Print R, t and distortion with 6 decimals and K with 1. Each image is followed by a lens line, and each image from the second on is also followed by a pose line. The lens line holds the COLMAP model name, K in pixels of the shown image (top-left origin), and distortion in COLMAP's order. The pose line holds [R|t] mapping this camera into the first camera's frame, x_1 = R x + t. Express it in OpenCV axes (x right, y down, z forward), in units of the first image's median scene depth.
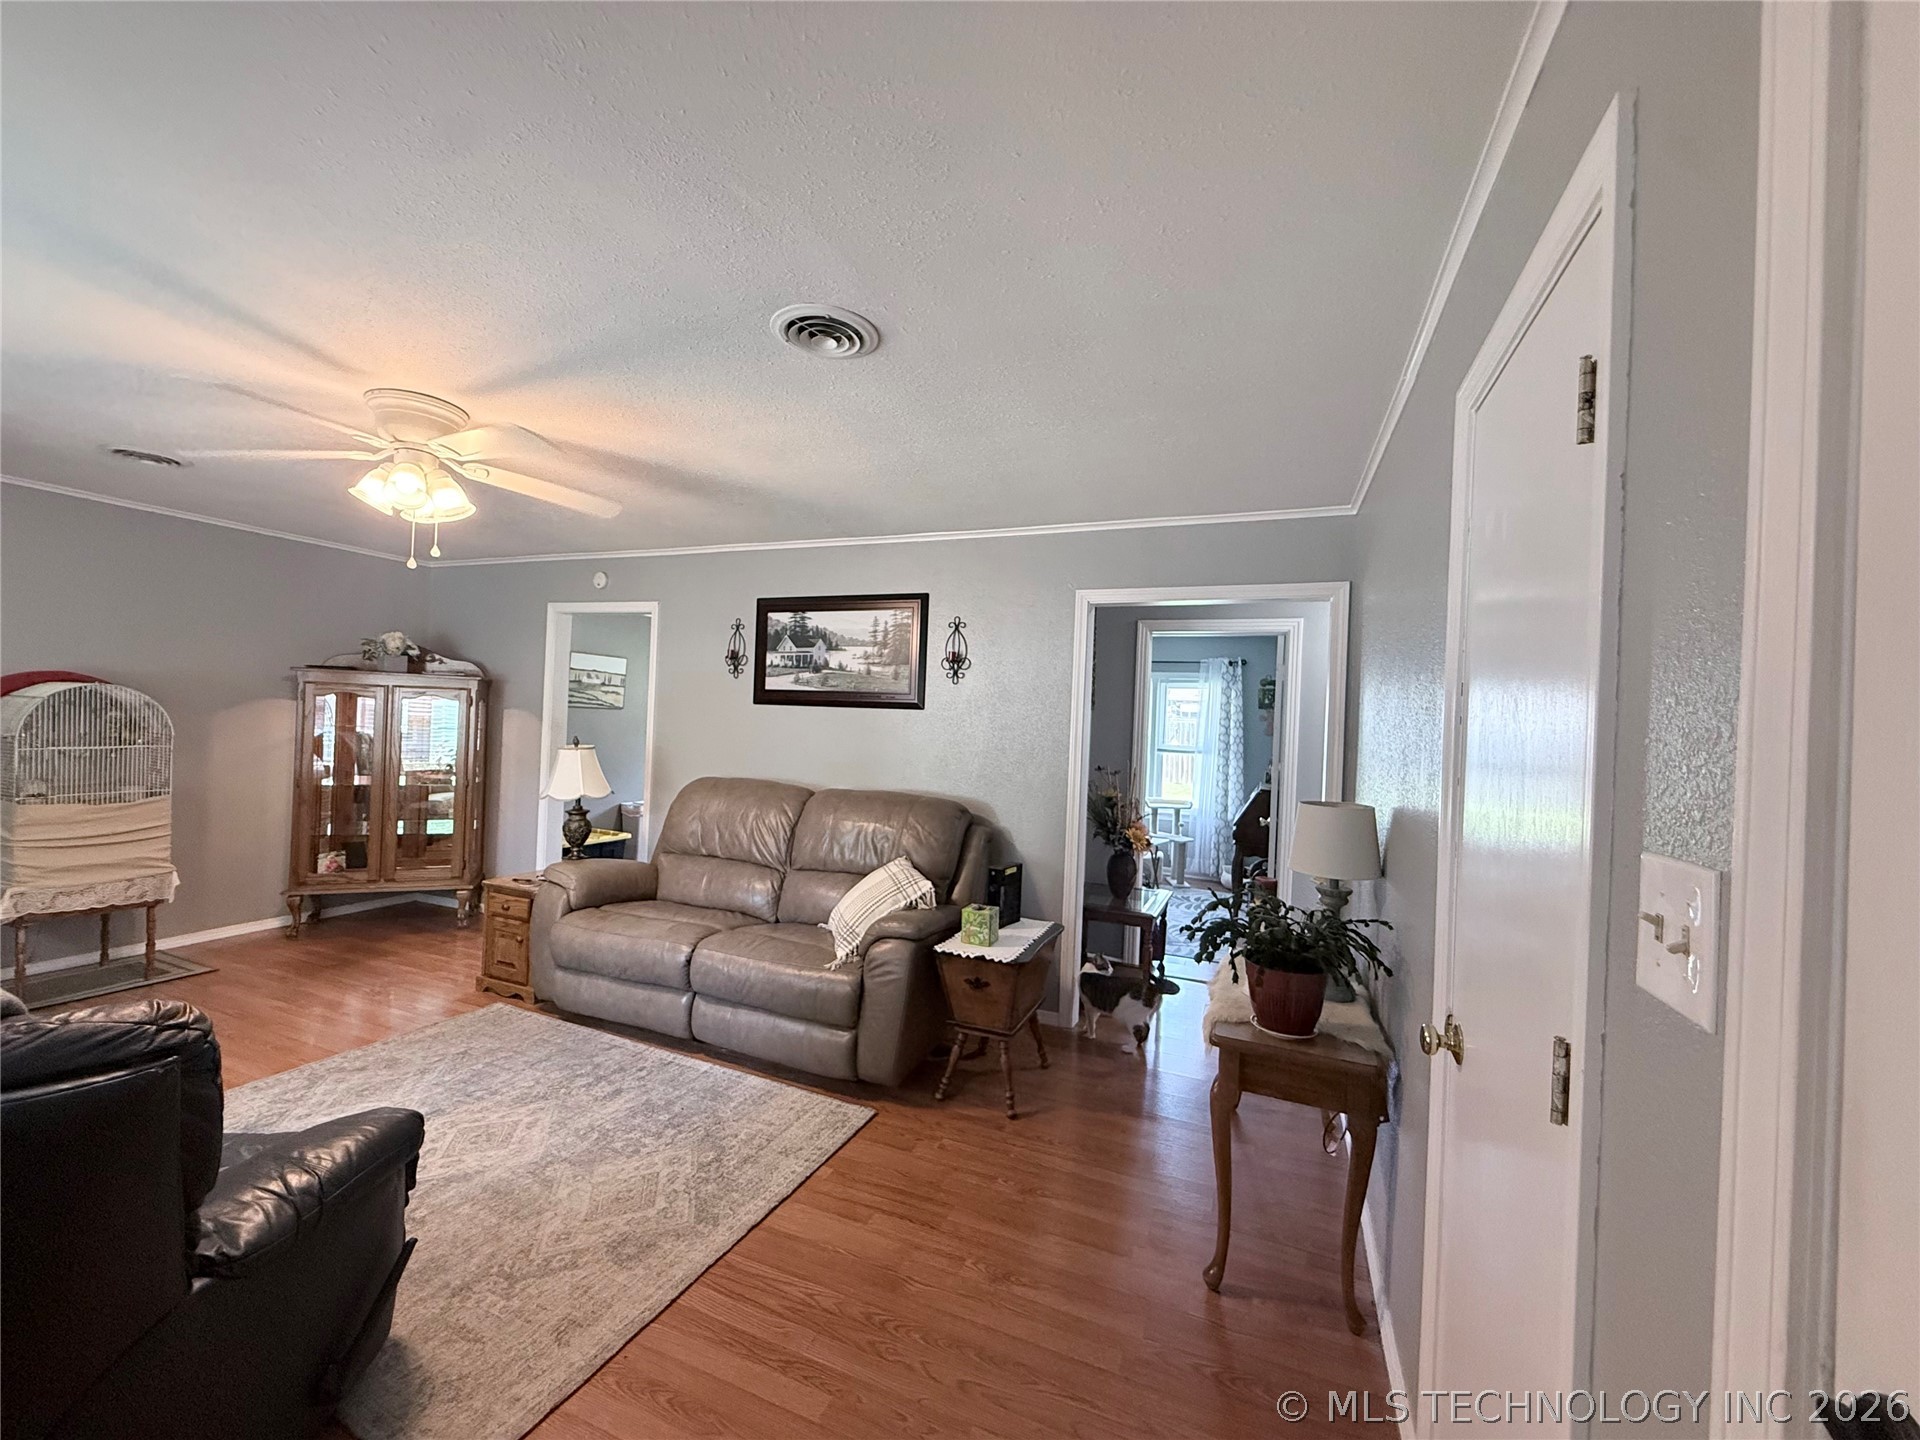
lens RADIAL K [[763.1, 0, 948.5], [0, 763.1, 729.8], [0, 0, 1]] dist [-0.000426, 0.000426]
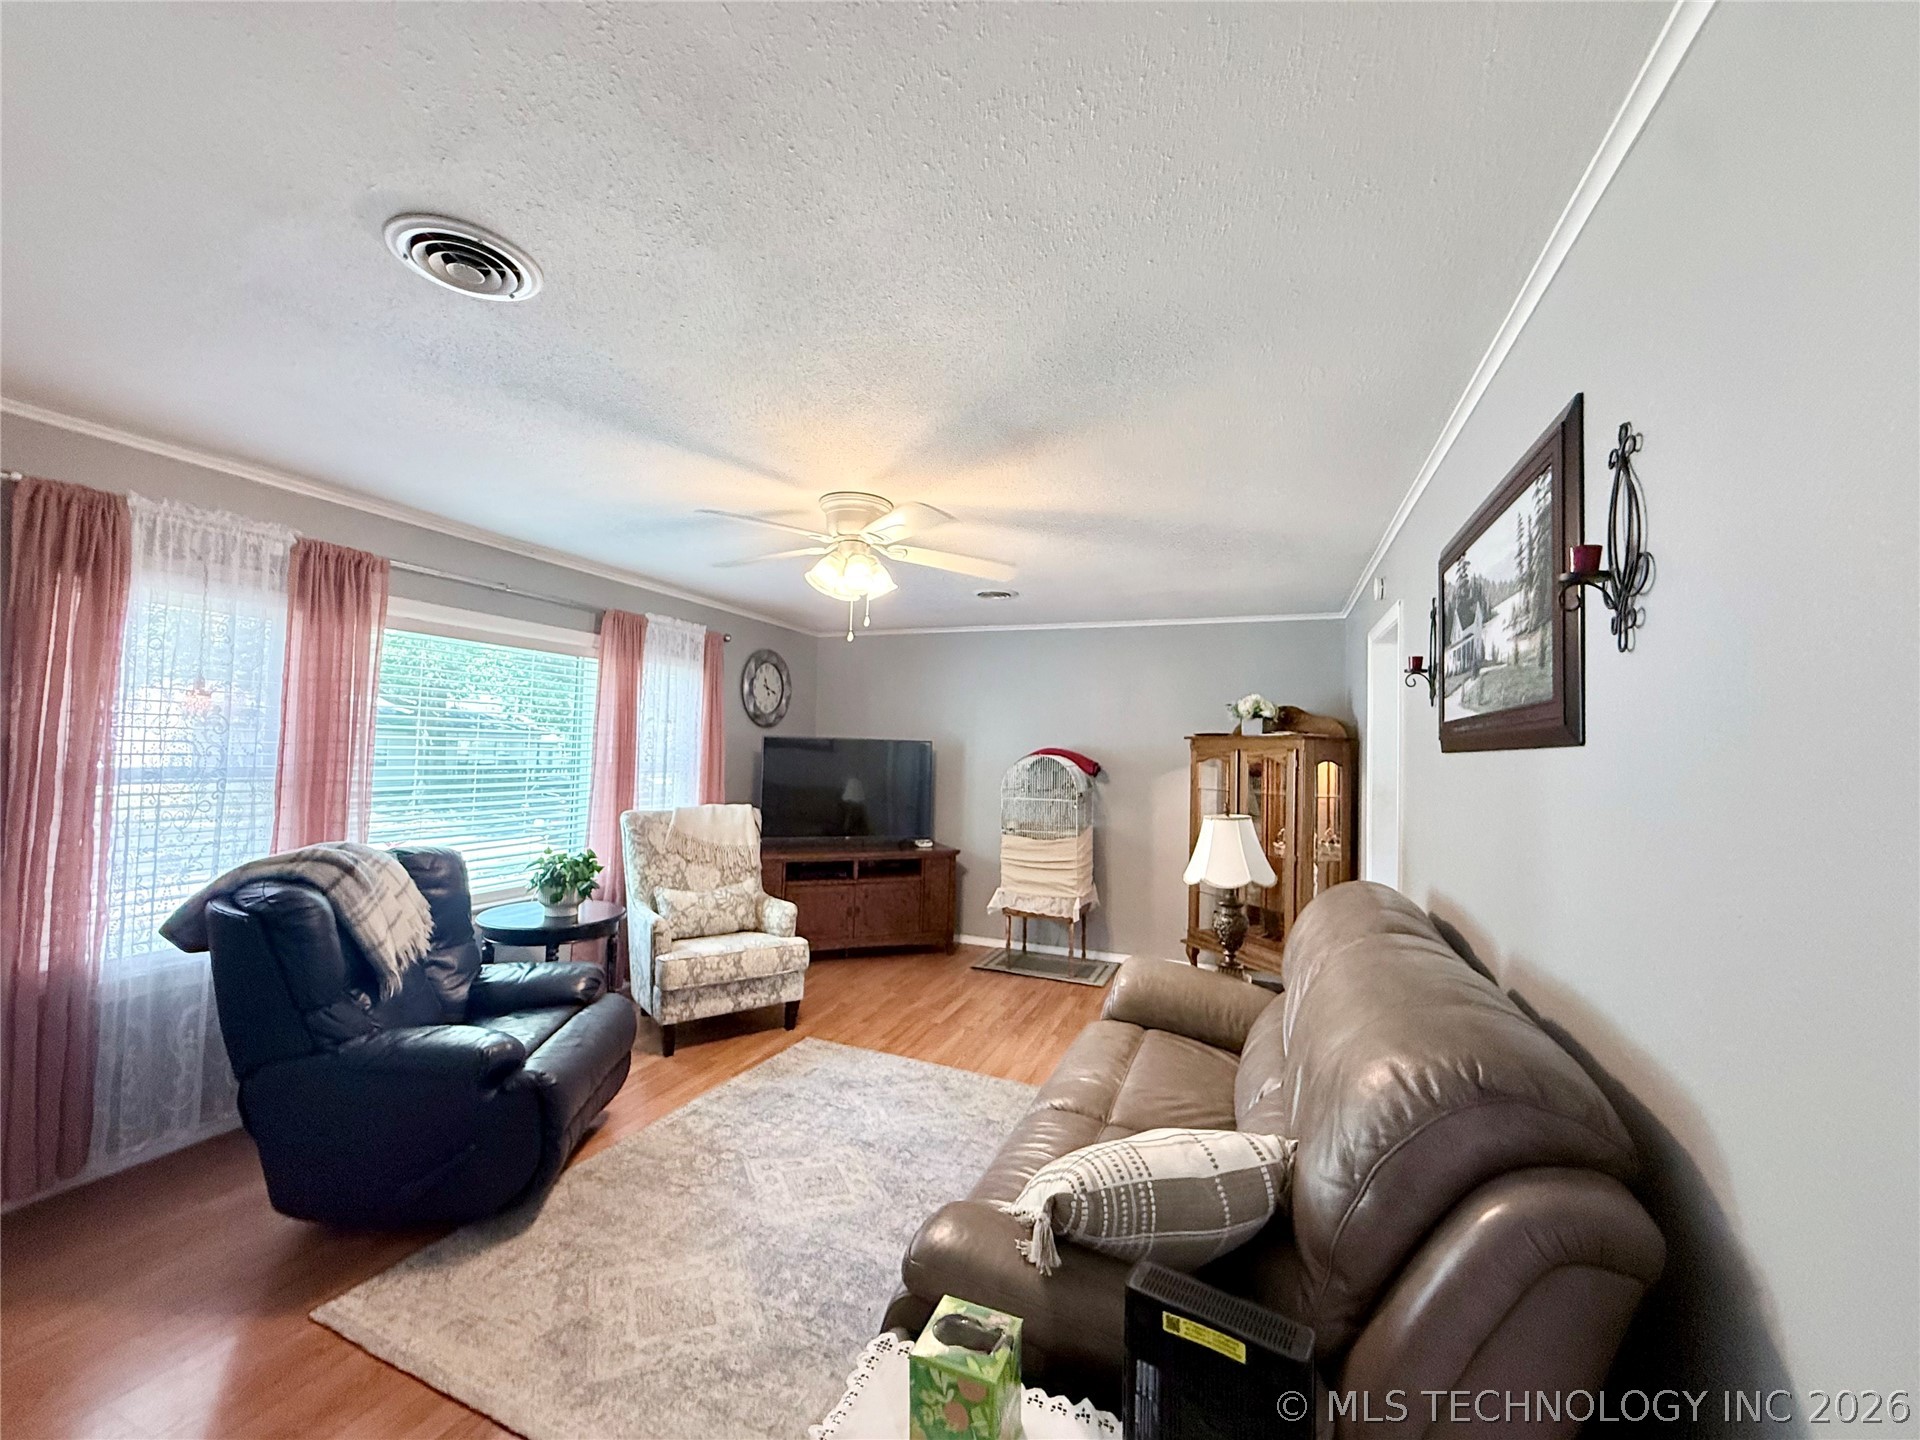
lens RADIAL K [[763.1, 0, 950.0], [0, 763.1, 725.1], [0, 0, 1]] dist [-0.000426, 0.000426]
pose [[0.014652, -0.075646, -0.997027, 0.440239], [-0.036727, 0.996421, -0.076140, -0.000987], [0.999218, 0.037733, 0.011821, 1.115104]]
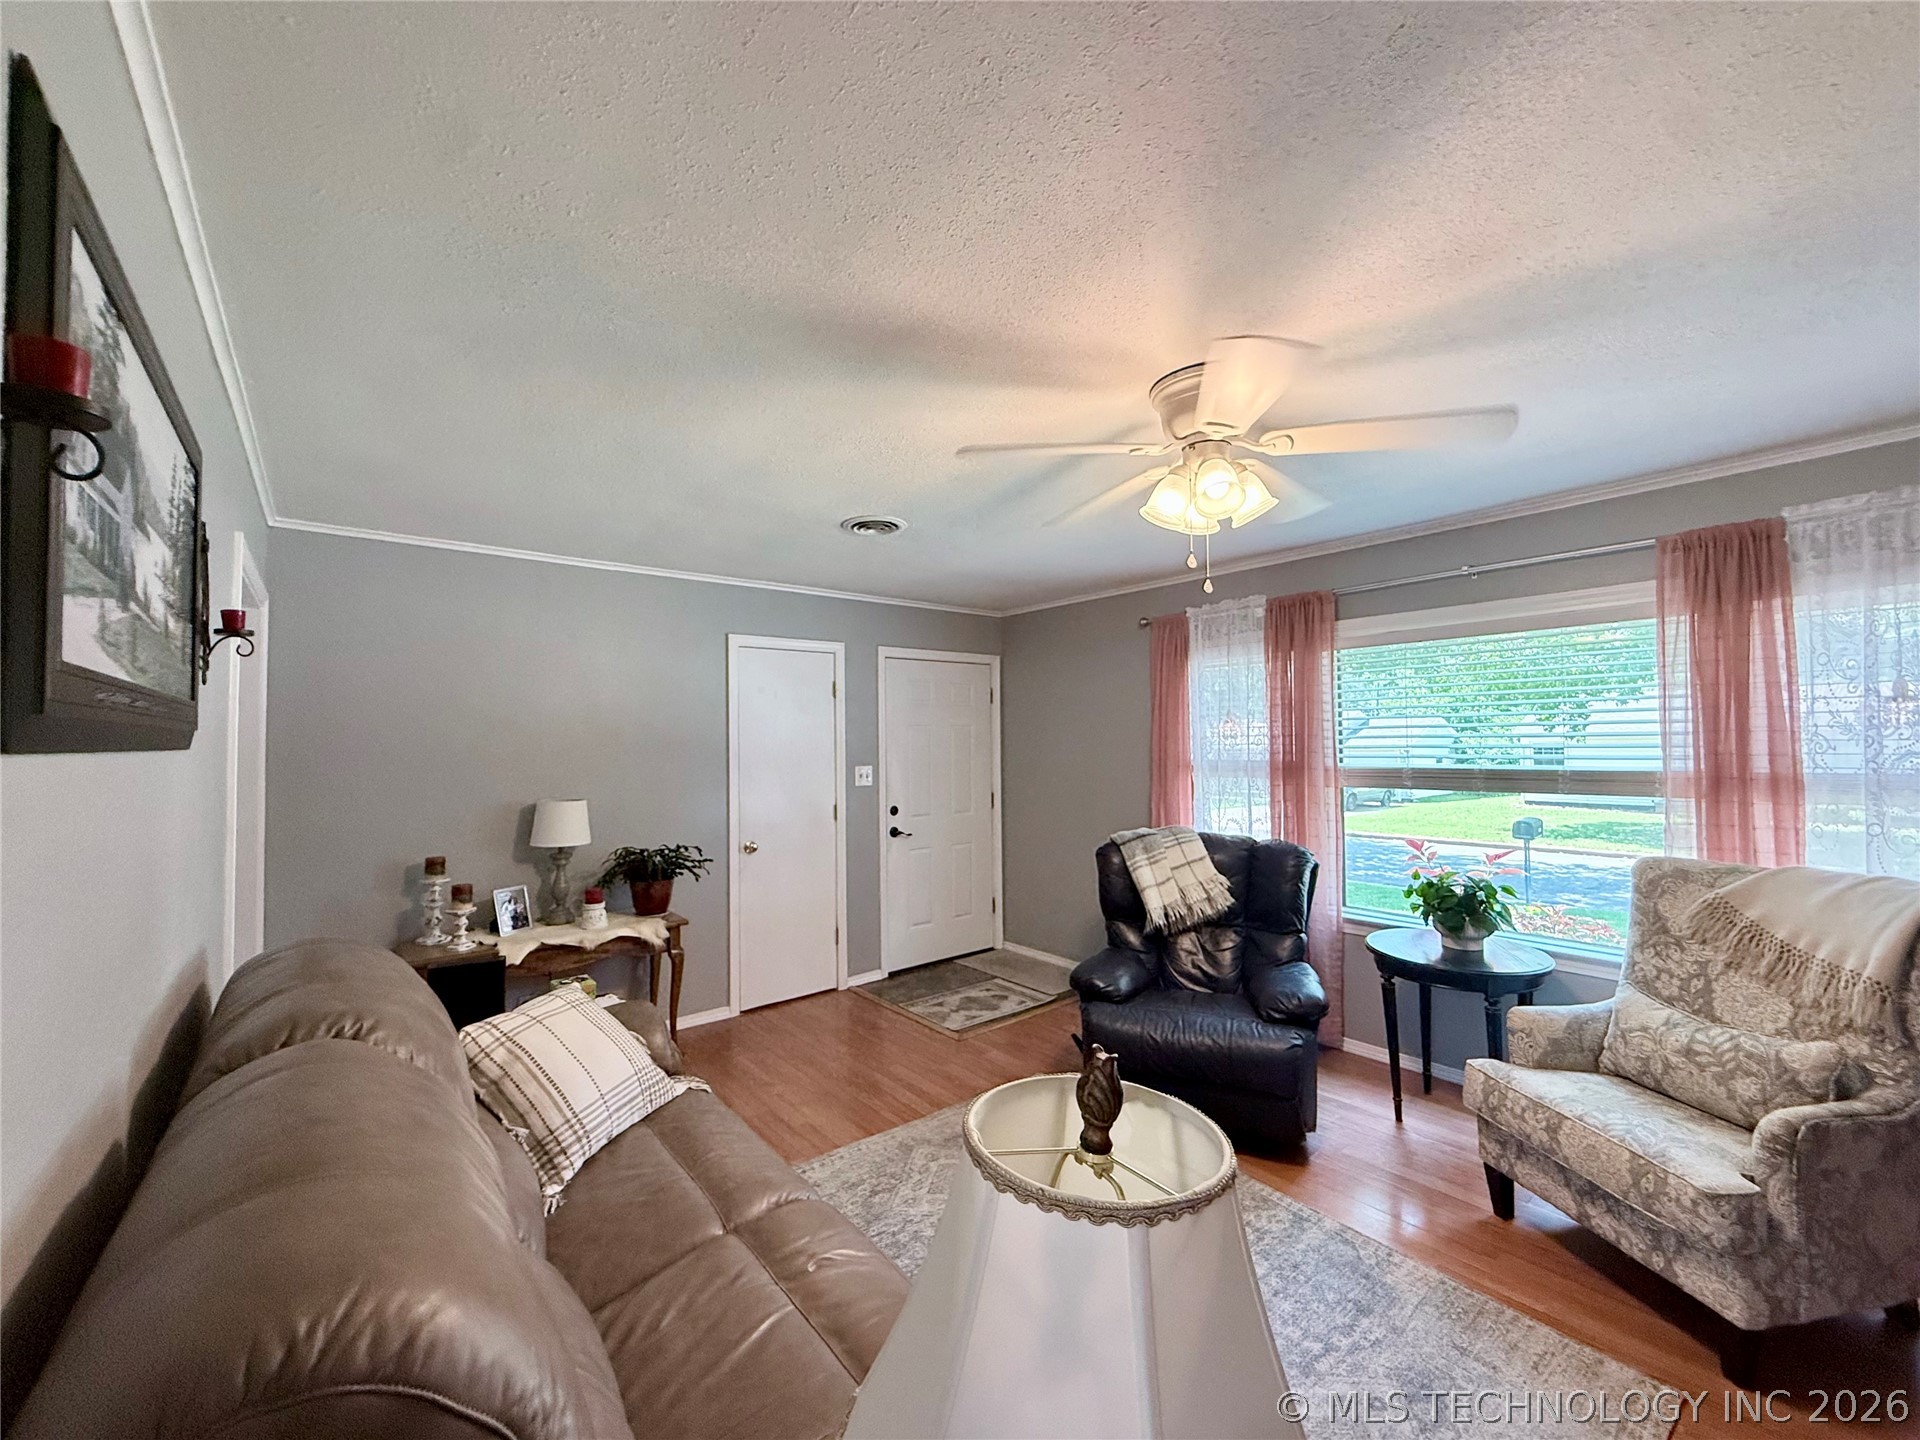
lens RADIAL K [[763.1, 0, 958.5], [0, 763.1, 725.0], [0, 0, 1]] dist [-0.000426, 0.000426]
pose [[-0.884908, -0.021269, 0.465279, -0.825557], [-0.020789, 0.999765, 0.006164, -0.075005], [-0.465301, -0.004218, -0.885142, 1.766940]]
